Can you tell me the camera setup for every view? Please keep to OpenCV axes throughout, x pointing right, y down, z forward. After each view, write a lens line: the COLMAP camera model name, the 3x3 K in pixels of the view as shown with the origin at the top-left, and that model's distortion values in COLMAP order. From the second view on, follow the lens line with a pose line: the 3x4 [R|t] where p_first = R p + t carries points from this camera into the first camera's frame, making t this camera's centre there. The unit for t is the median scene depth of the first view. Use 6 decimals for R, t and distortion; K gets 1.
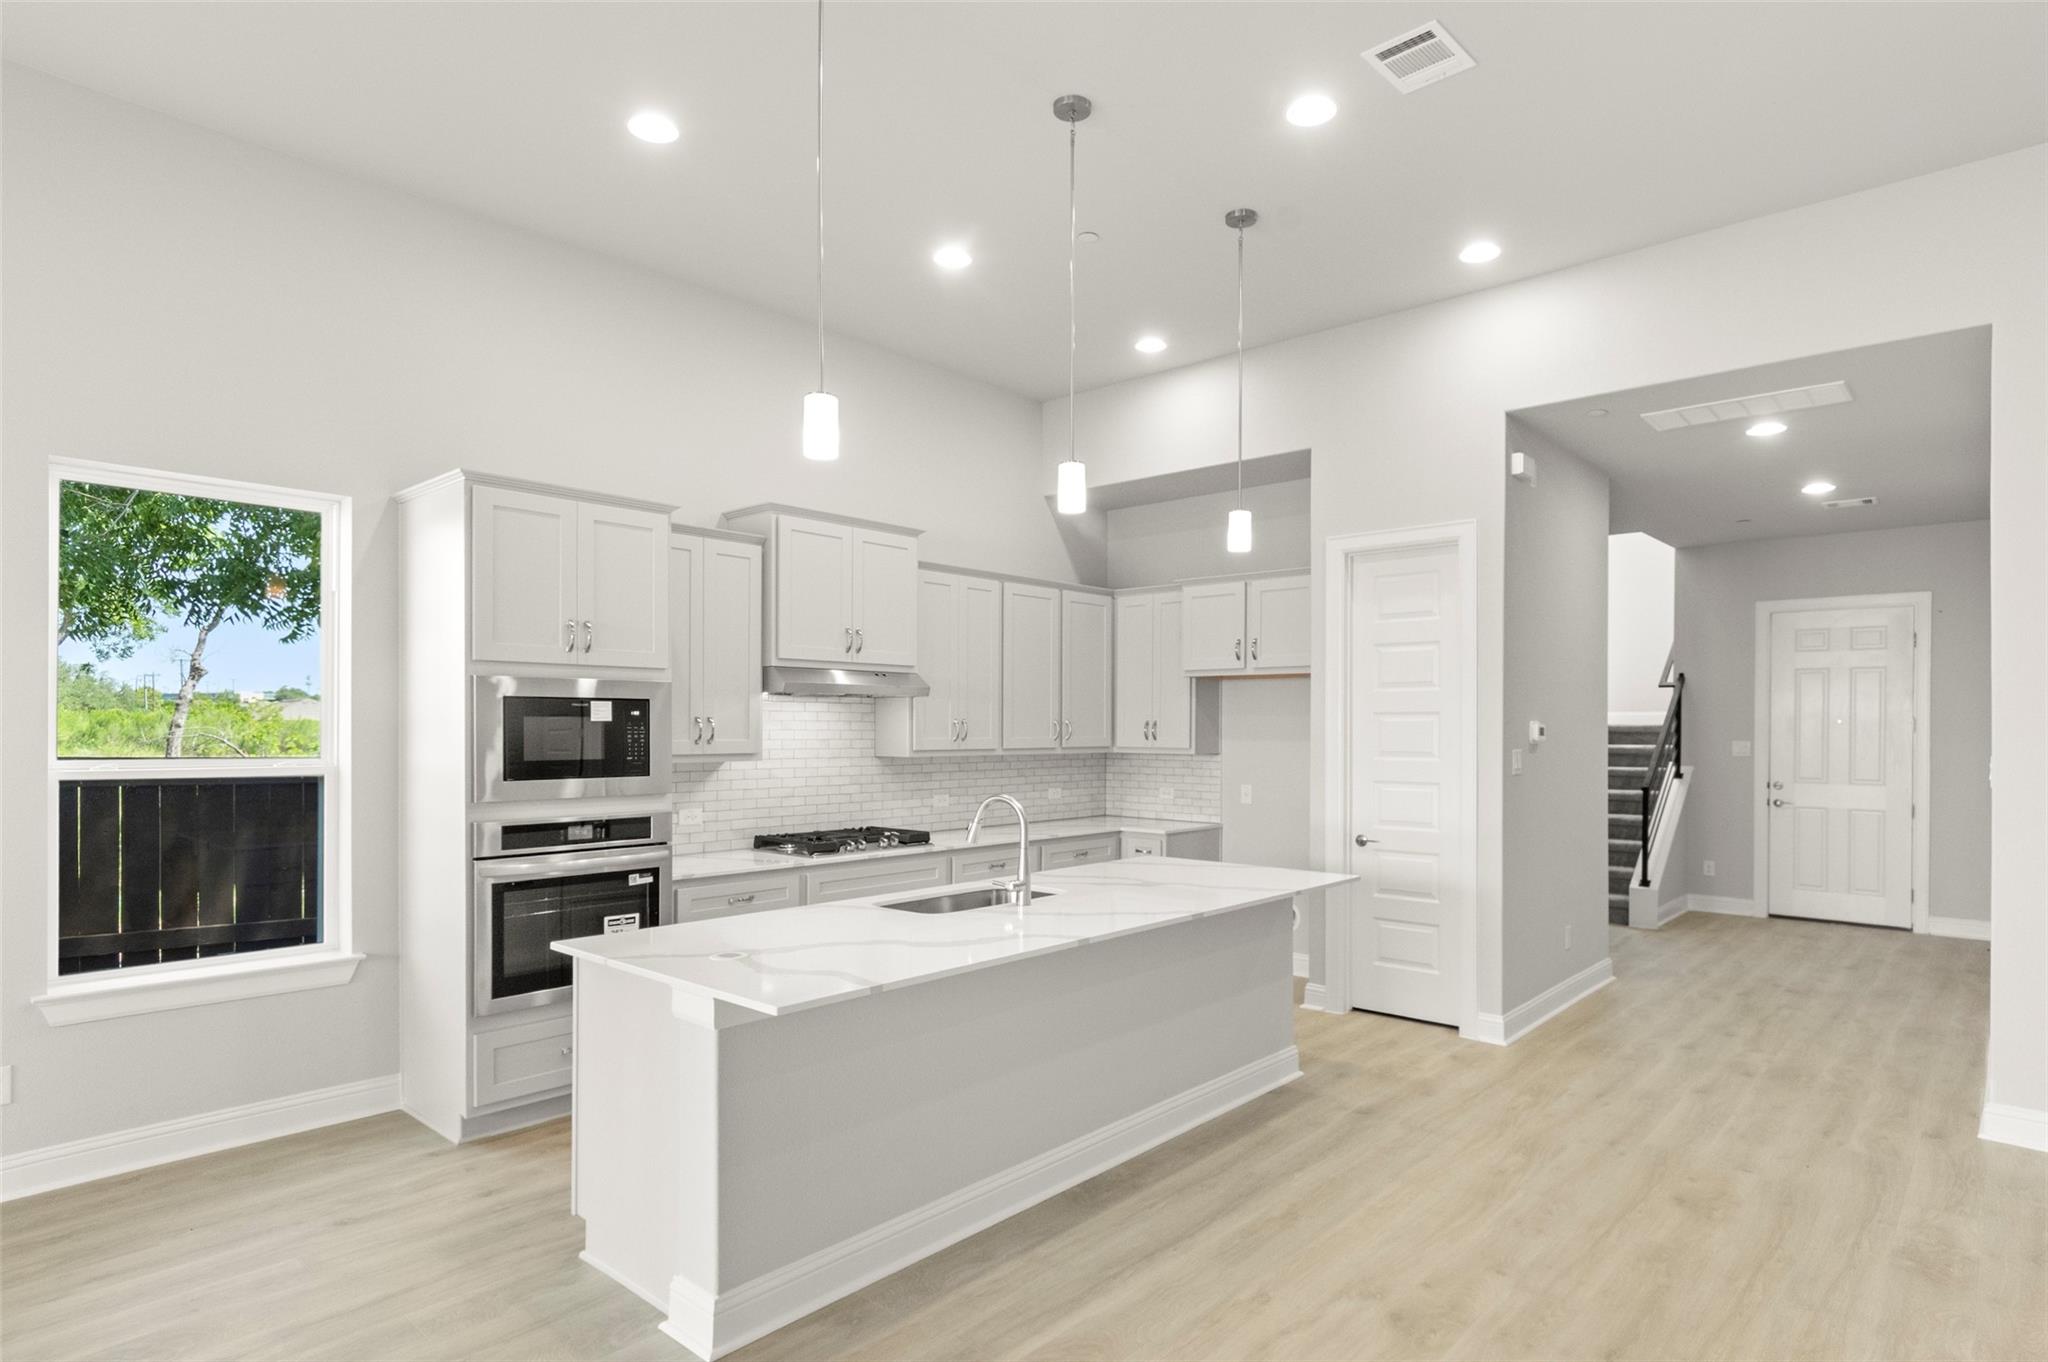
lens RADIAL K [[1092.6, 0, 1064.3], [0, 1092.6, 740.5], [0, 0, 1]] dist [0.005486, 0.003879]
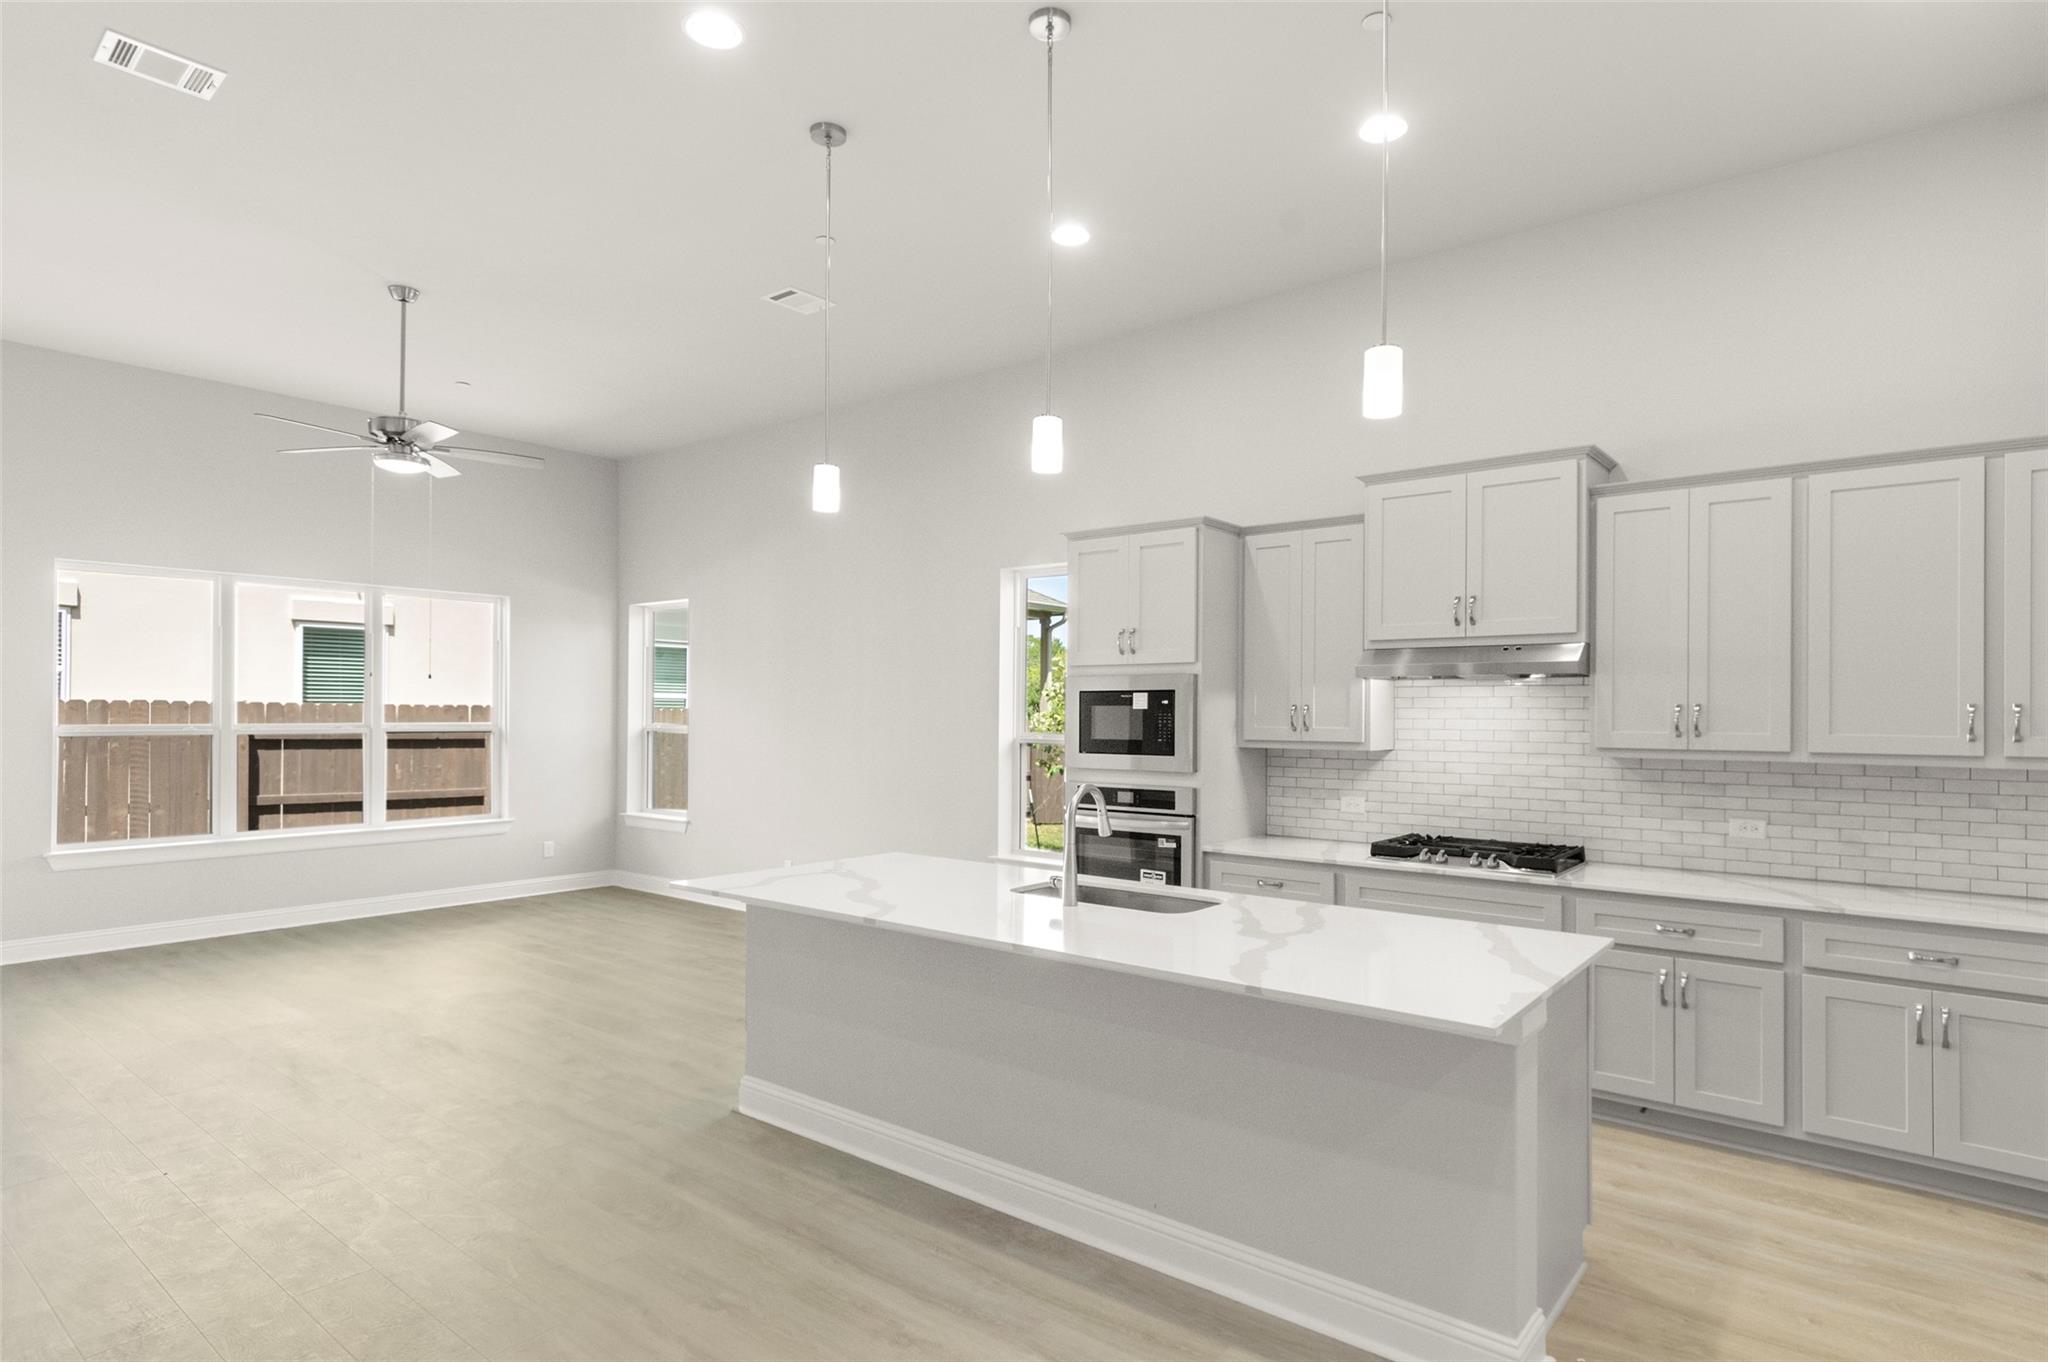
lens RADIAL K [[1092.6, 0, 1083.0], [0, 1092.6, 716.1], [0, 0, 1]] dist [0.005486, 0.003879]
pose [[0.064776, 0.002330, -0.997897, 0.637344], [-0.017588, 0.999845, 0.001193, -0.007852], [0.997745, 0.017474, 0.064807, 0.686462]]
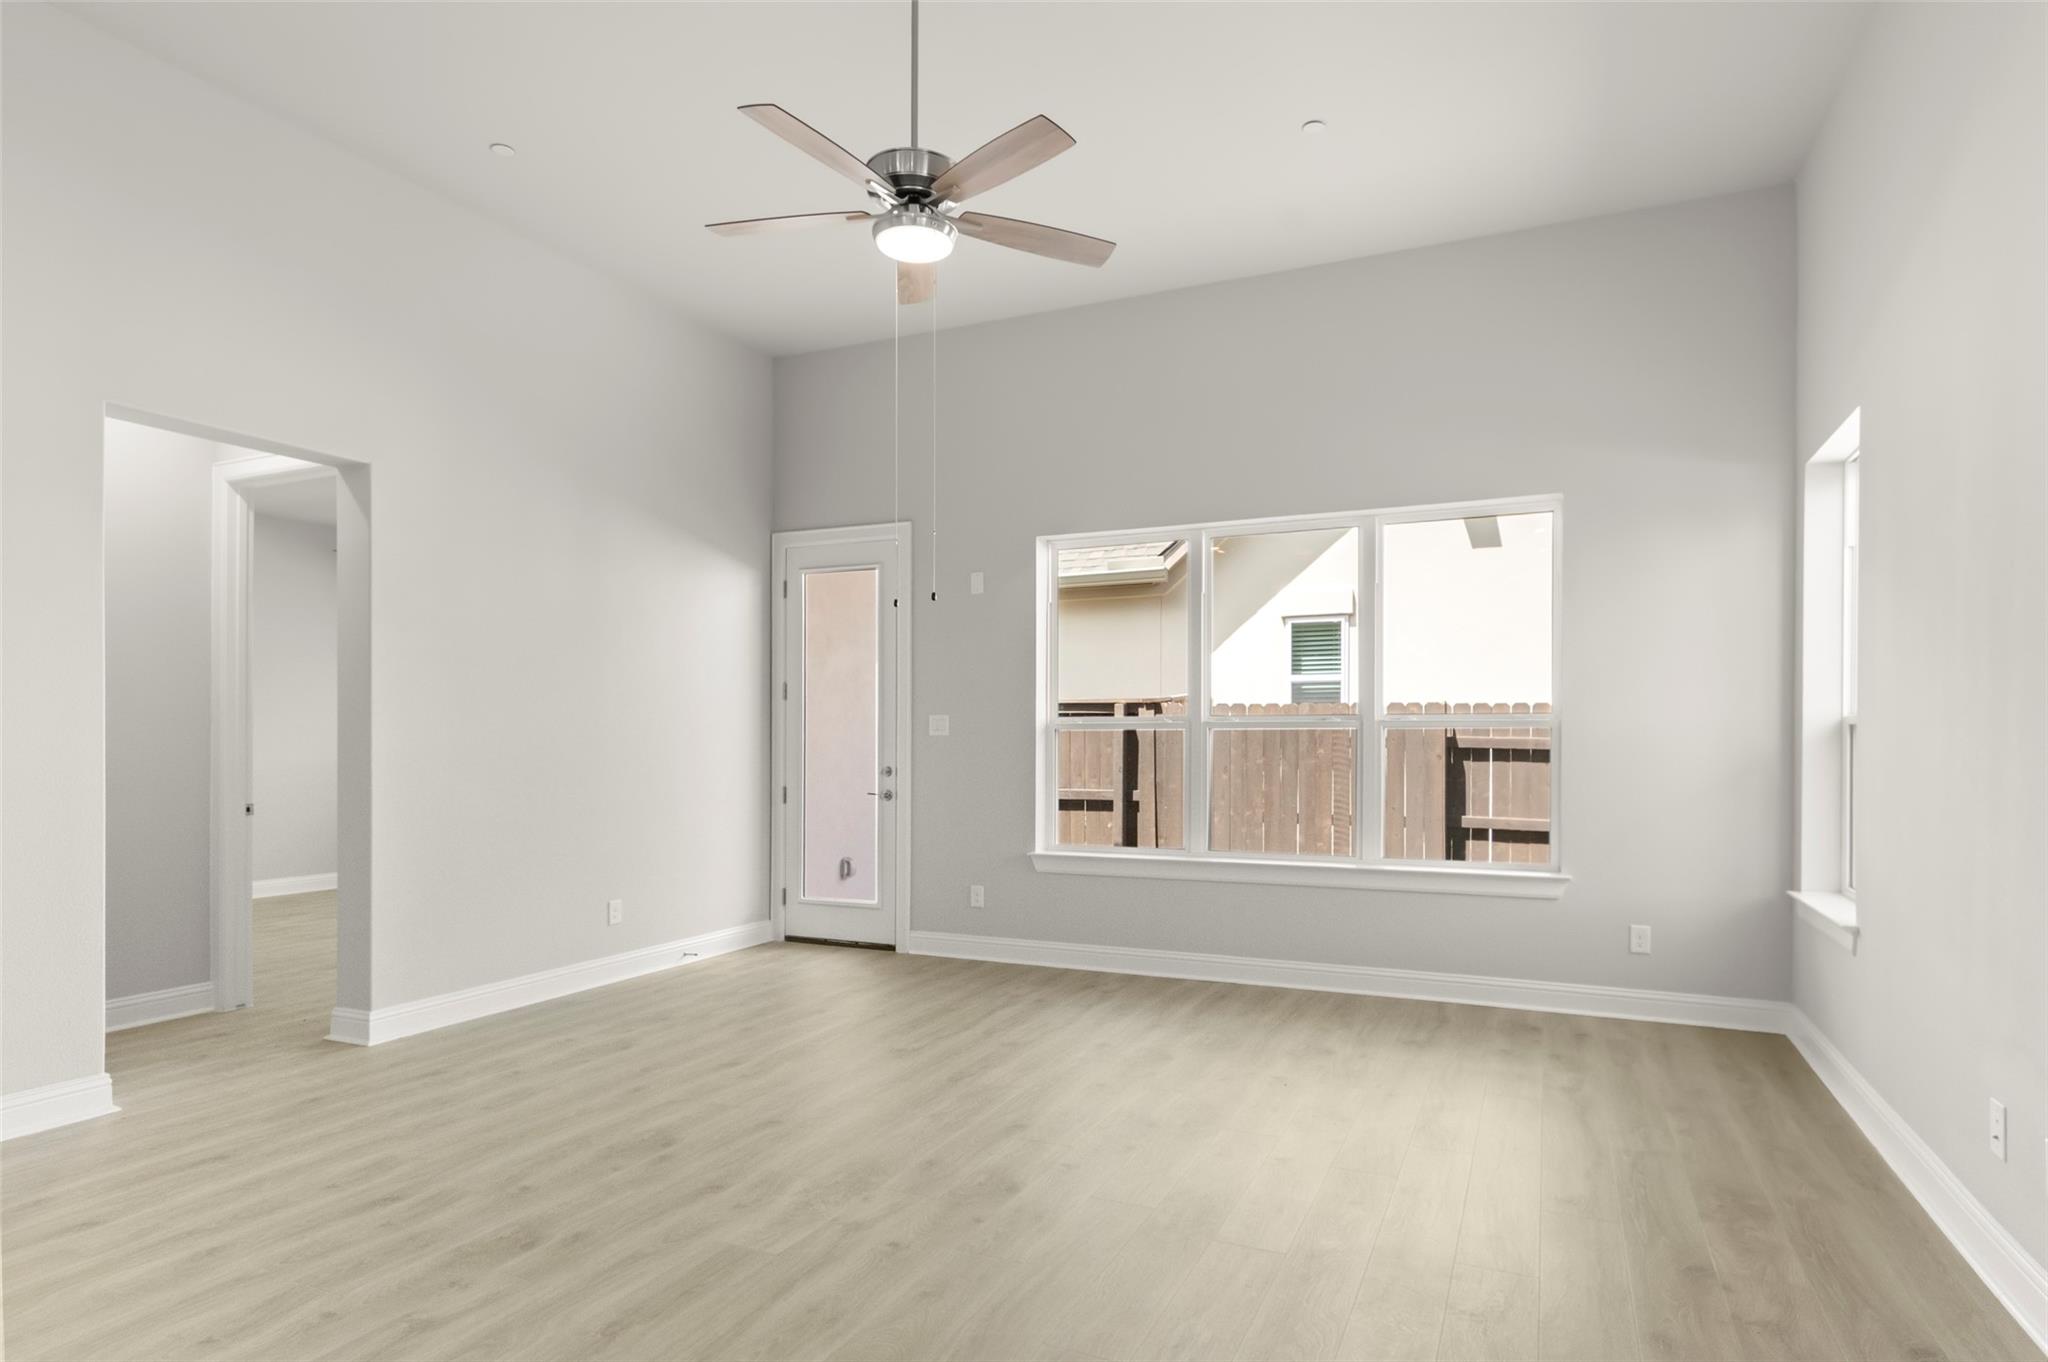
lens RADIAL K [[1092.6, 0, 1056.8], [0, 1092.6, 734.2], [0, 0, 1]] dist [0.005486, 0.003879]
pose [[-0.956543, -0.005359, -0.291542, -0.343999], [-0.006001, 0.999981, 0.001306, 0.041544], [0.291529, 0.002998, -0.956557, 0.718688]]
